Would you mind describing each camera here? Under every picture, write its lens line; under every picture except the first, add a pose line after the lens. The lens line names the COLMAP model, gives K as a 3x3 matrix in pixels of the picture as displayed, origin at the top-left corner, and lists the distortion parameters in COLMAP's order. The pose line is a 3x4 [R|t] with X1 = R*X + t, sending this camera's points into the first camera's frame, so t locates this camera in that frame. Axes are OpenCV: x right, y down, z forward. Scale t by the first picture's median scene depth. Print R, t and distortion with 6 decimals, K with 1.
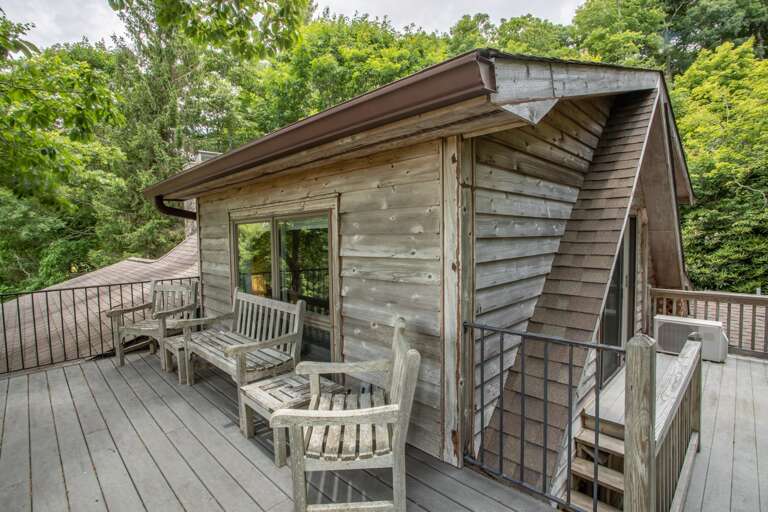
lens RADIAL K [[375.0, 0, 384.0], [0, 375.0, 256.0], [0, 0, 1]] dist [-0.064570, 0.000173]
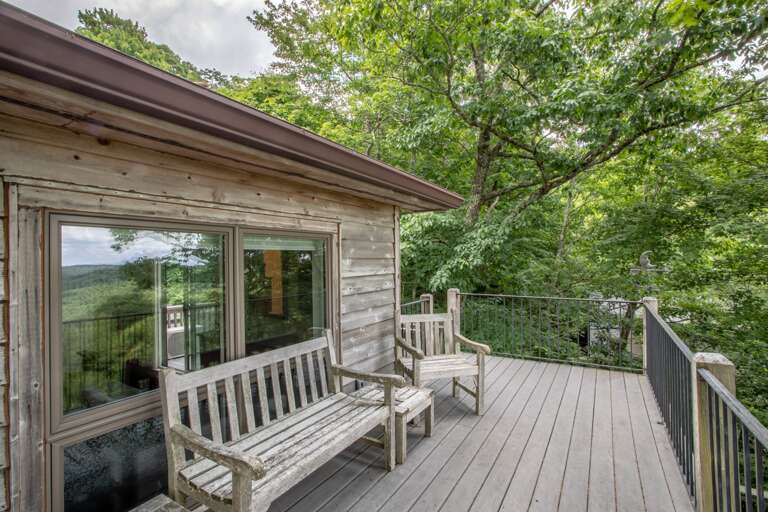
lens RADIAL K [[375.0, 0, 384.0], [0, 375.0, 256.0], [0, 0, 1]] dist [-0.064570, 0.000173]
pose [[-0.248017, 0.033721, 0.968169, -1.211860], [0.070333, 0.997383, -0.016721, -0.035575], [-0.966199, 0.063947, -0.249740, 1.148692]]
